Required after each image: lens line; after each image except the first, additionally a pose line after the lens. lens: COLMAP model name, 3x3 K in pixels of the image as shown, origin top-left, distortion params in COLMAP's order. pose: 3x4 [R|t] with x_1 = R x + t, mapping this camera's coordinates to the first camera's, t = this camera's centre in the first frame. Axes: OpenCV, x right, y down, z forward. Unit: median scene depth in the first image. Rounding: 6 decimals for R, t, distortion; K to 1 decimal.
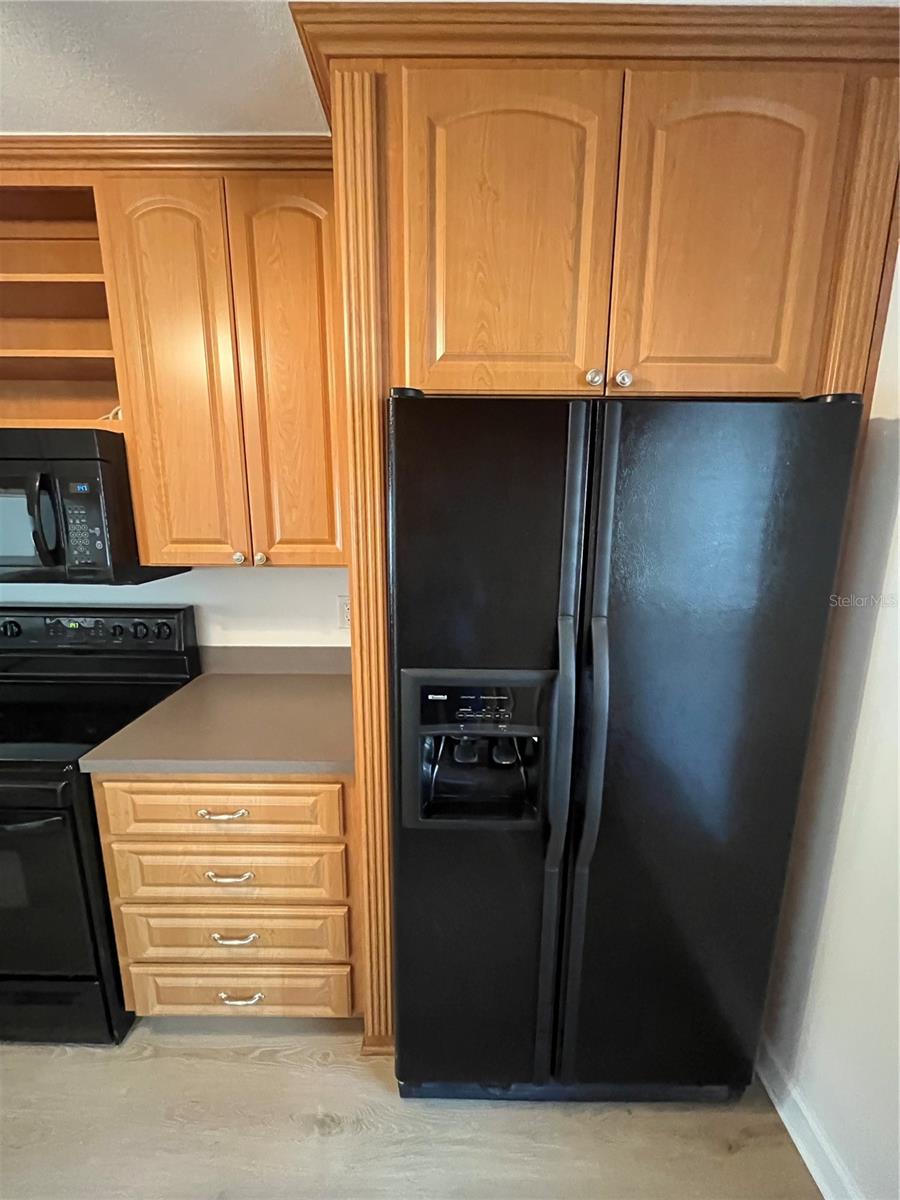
lens RADIAL K [[483.8, 0, 449.2], [0, 483.8, 600.2], [0, 0, 1]] dist [-0.001576, -0.000424]
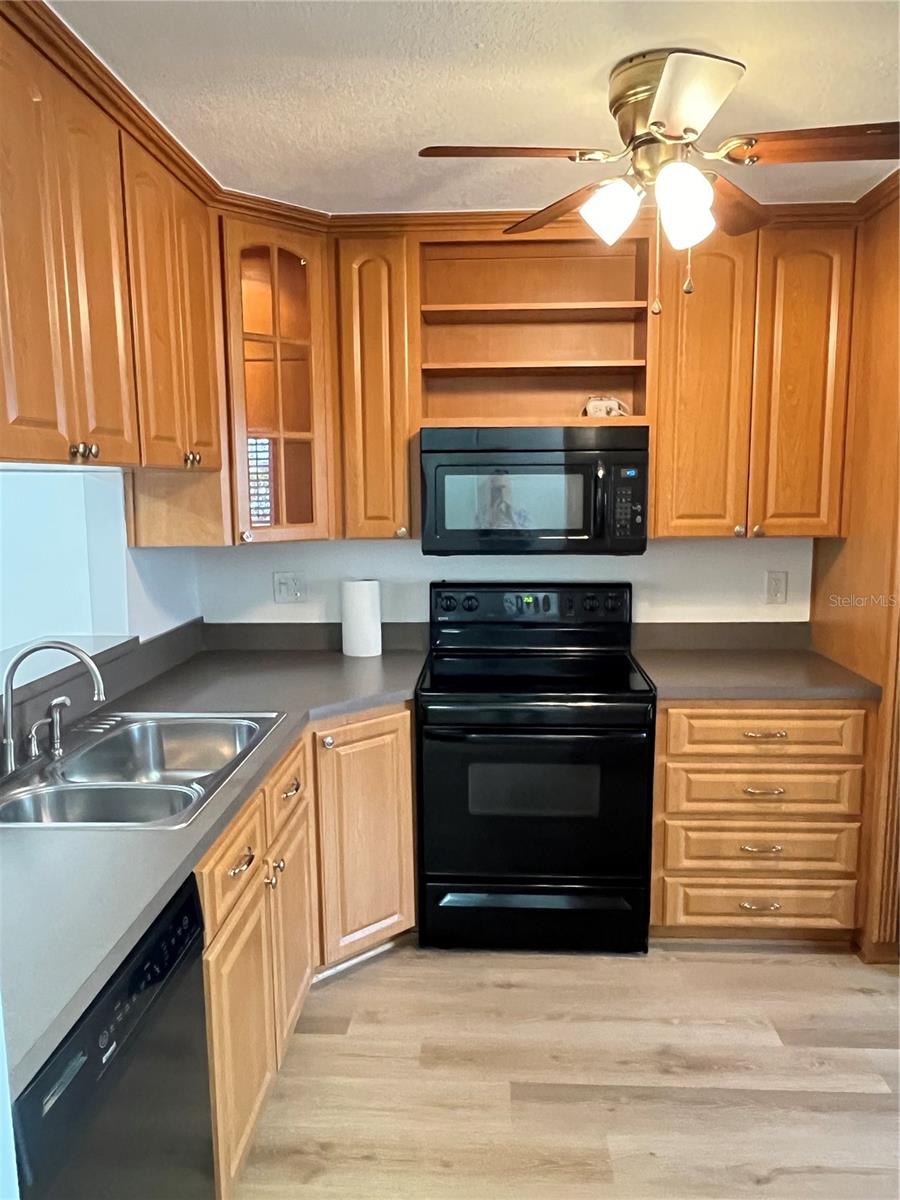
lens RADIAL K [[857.1, 0, 457.8], [0, 857.1, 604.9], [0, 0, 1]] dist [0.000487, 0.002348]
pose [[0.998875, -0.009440, -0.046475, -1.087099], [0.006774, 0.998339, -0.057211, 0.220924], [0.046938, 0.056832, 0.997280, -1.156016]]
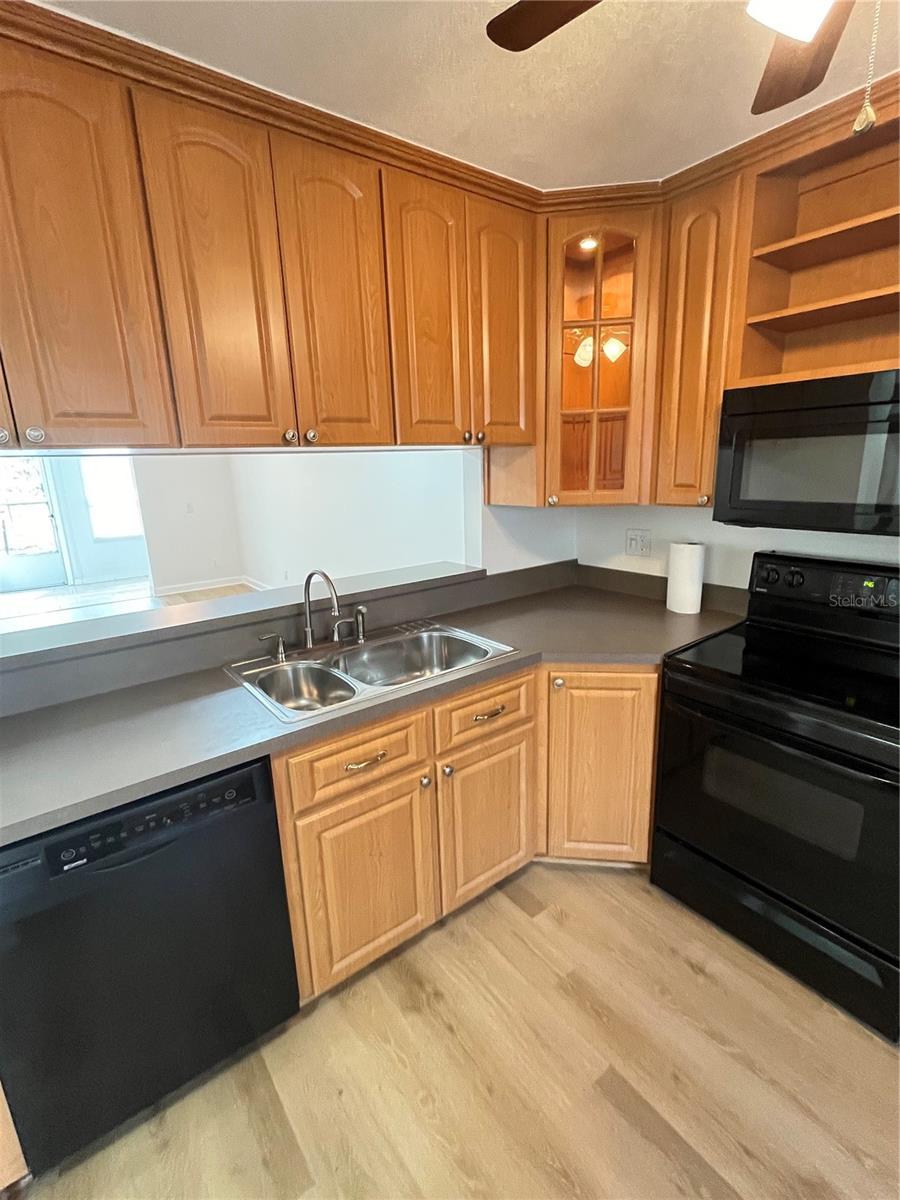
lens RADIAL K [[544.4, 0, 449.3], [0, 544.4, 599.4], [0, 0, 1]] dist [-0.003888, 0.000507]
pose [[0.609470, 0.165615, -0.775318, -0.588031], [-0.121304, 0.985903, 0.115242, 0.075226], [0.783474, 0.023812, 0.620968, -0.346902]]
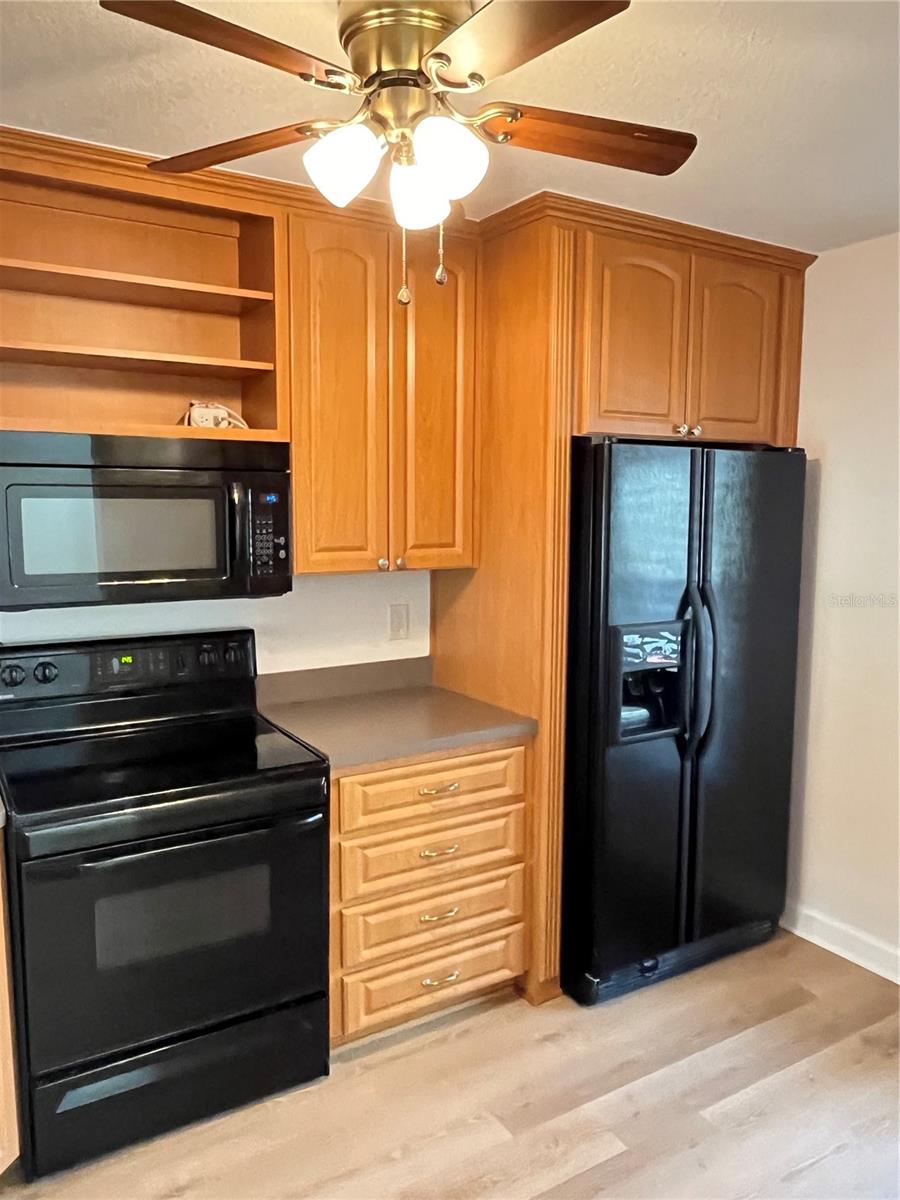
lens RADIAL K [[878.2, 0, 445.1], [0, 878.2, 605.3], [0, 0, 1]] dist [0.004472, -0.008463]
pose [[0.849692, -0.066097, 0.523121, -1.408490], [0.105794, 0.993308, -0.046333, 0.111773], [-0.516557, 0.094712, 0.850998, -0.718810]]
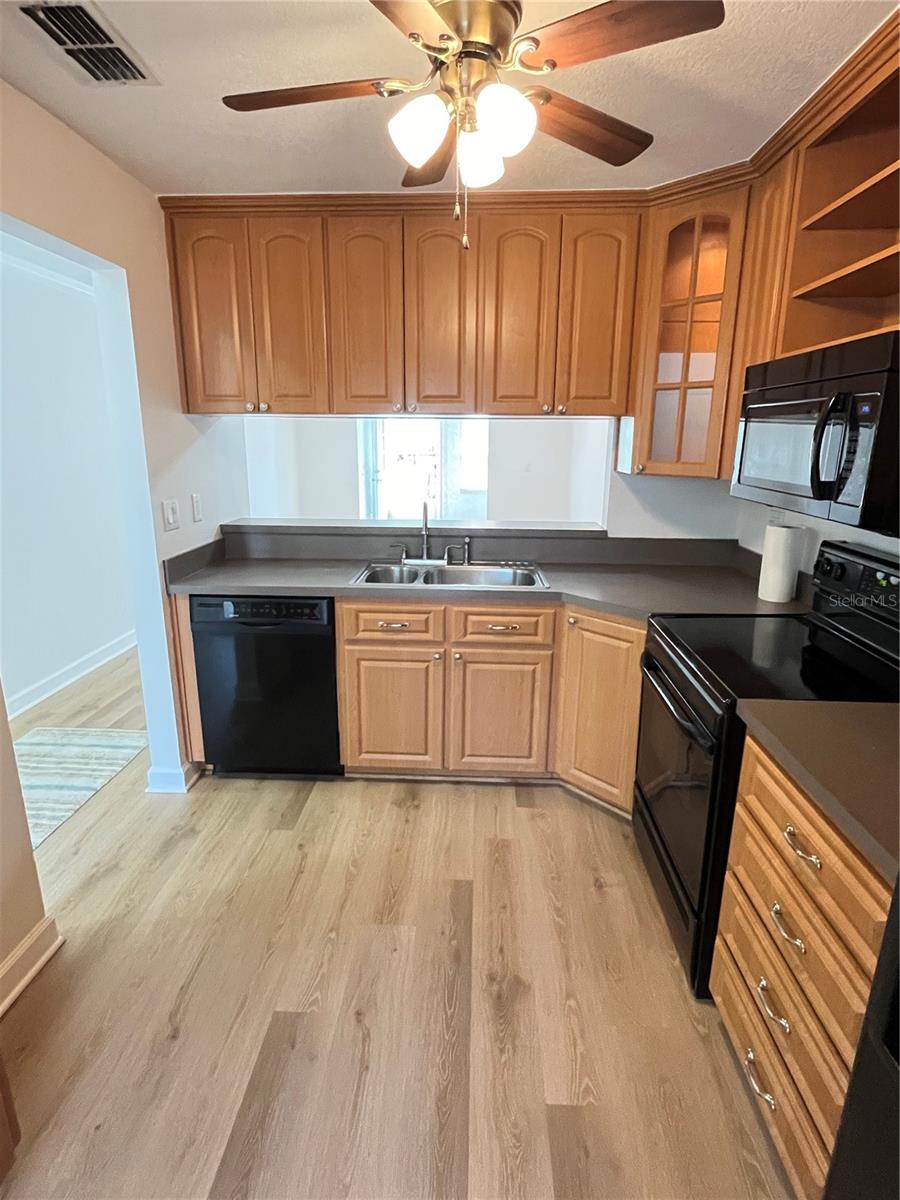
lens RADIAL K [[627.9, 0, 448.6], [0, 627.9, 600.7], [0, 0, 1]] dist [-0.006904, 0.000491]
pose [[-0.037155, 0.246286, -0.968485, 0.359127], [-0.206164, 0.946416, 0.248583, -0.037626], [0.977812, 0.208903, 0.015612, 0.345237]]
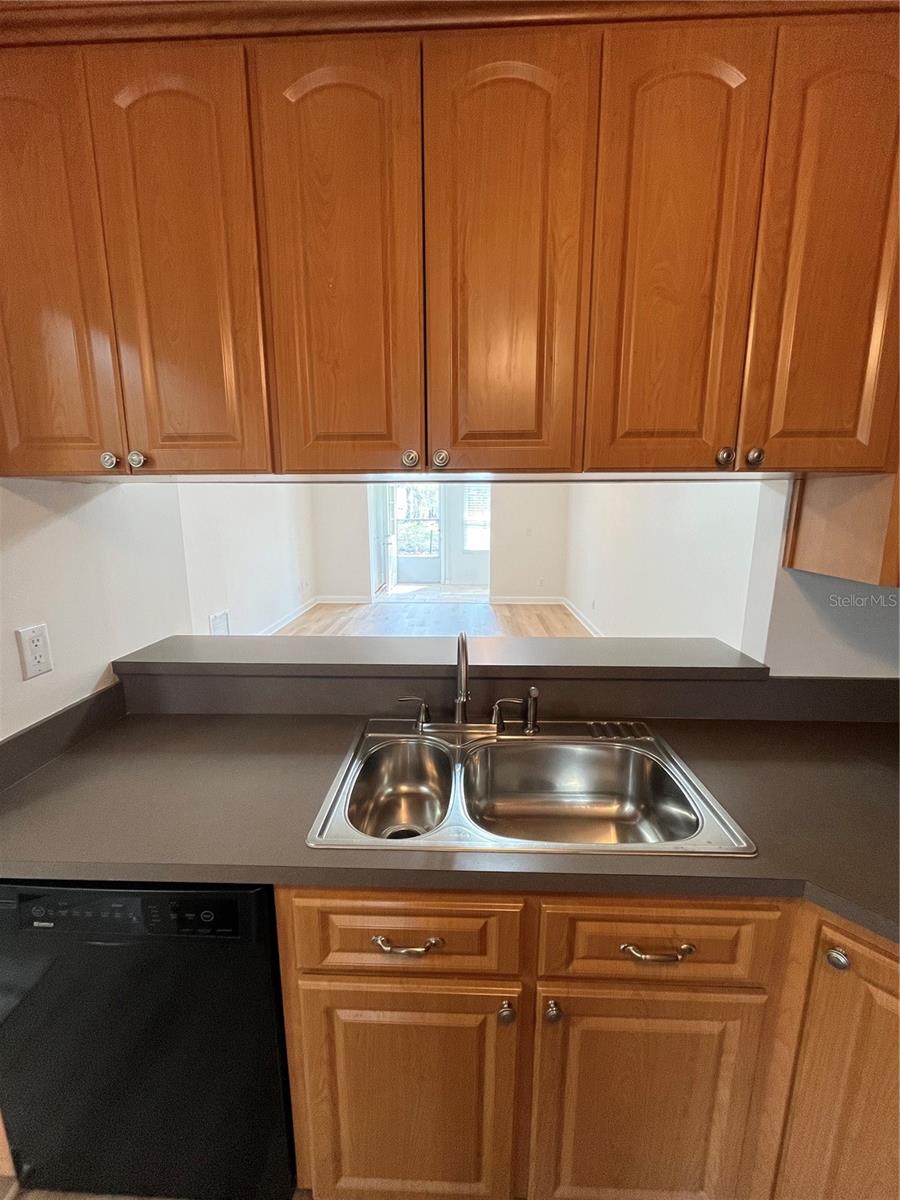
lens RADIAL K [[483.8, 0, 448.8], [0, 483.8, 598.0], [0, 0, 1]] dist [-0.001576, -0.000424]
pose [[-0.028300, 0.188707, -0.981626, -0.949549], [-0.195726, 0.961964, 0.190570, -0.035364], [0.980250, 0.197523, 0.009711, 0.180795]]
